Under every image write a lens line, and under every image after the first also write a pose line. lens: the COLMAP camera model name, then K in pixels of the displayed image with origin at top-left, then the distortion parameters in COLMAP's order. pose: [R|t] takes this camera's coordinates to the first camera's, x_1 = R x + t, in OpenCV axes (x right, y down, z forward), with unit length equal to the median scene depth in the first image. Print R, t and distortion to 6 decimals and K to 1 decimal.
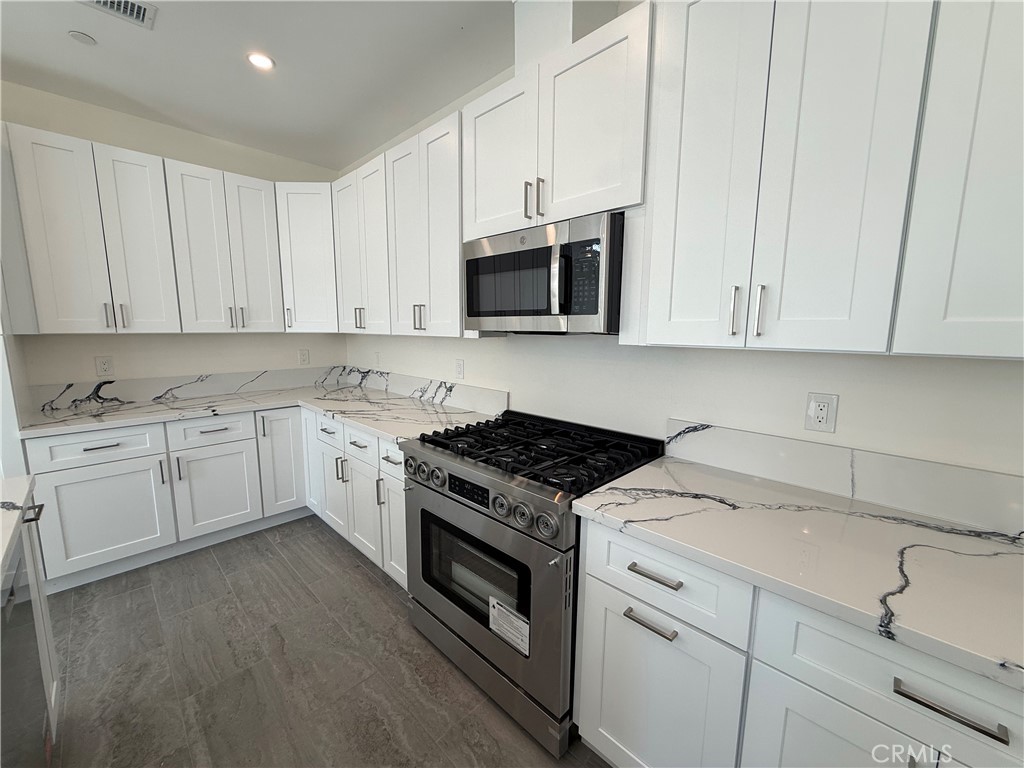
lens RADIAL K [[411.3, 0, 511.7], [0, 411.3, 381.4], [0, 0, 1]] dist [-0.000707, -0.000129]
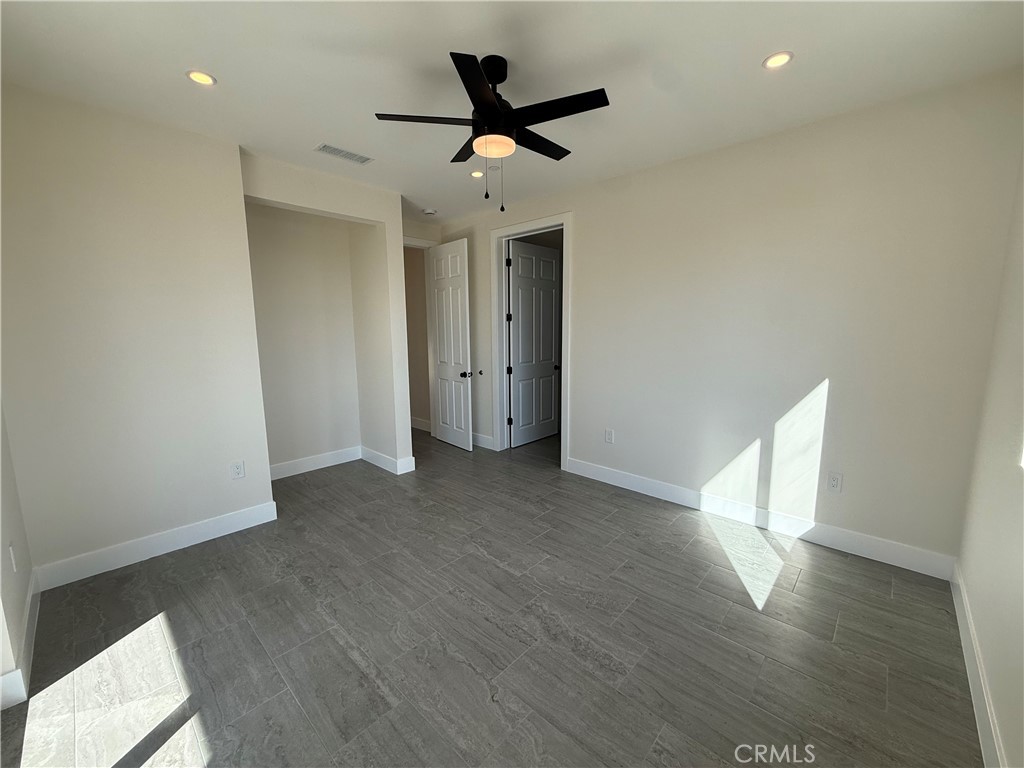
lens RADIAL K [[411.3, 0, 513.4], [0, 411.3, 383.3], [0, 0, 1]] dist [-0.000707, -0.000129]
pose [[-0.999462, 0.012849, -0.030161, -0.715980], [0.004178, 0.962415, 0.271552, -0.188935], [0.032516, 0.271280, -0.961951, 1.200318]]
